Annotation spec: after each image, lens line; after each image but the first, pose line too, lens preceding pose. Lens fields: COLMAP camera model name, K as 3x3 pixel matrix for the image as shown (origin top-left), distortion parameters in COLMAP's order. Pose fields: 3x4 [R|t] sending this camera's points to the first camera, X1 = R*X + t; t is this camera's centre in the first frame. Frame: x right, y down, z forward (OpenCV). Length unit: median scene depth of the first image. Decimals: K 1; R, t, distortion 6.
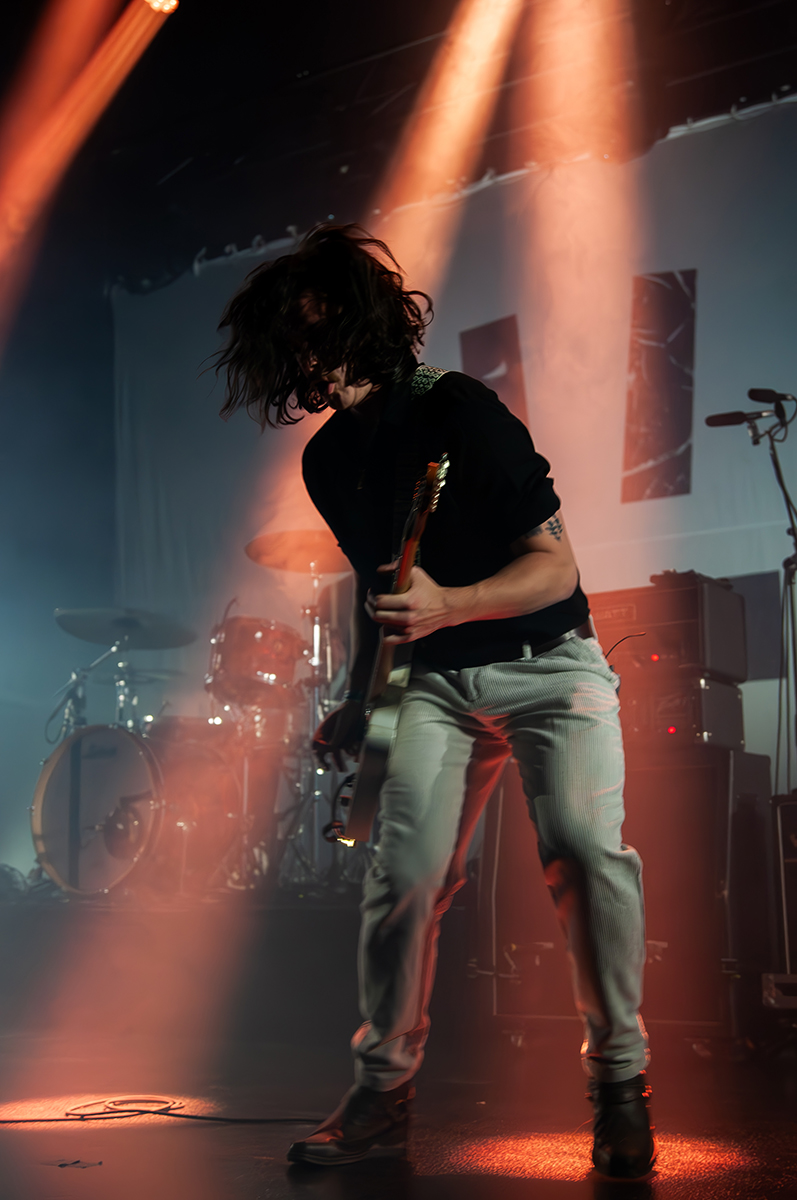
lens RADIAL K [[1675.1, 0, 411.3], [0, 1675.1, 604.6], [0, 0, 1]] dist [-0.025033, 0.000000]
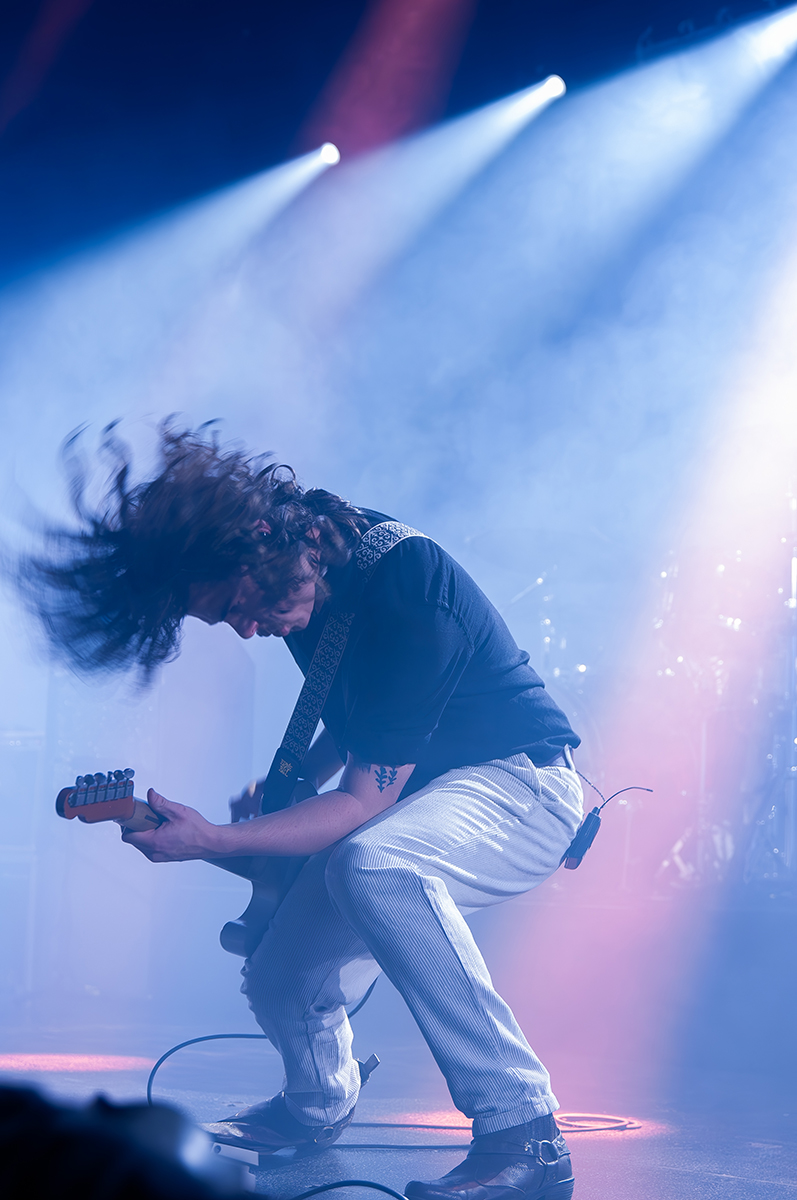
lens RADIAL K [[2441.1, 0, 399.1], [0, 2441.1, 589.6], [0, 0, 1]] dist [0.023449, 0.000000]
pose [[0.975507, 0.010172, -0.219731, 0.015955], [0.000175, 0.998894, 0.047018, -0.028194], [0.219967, -0.045905, 0.974427, -0.178004]]
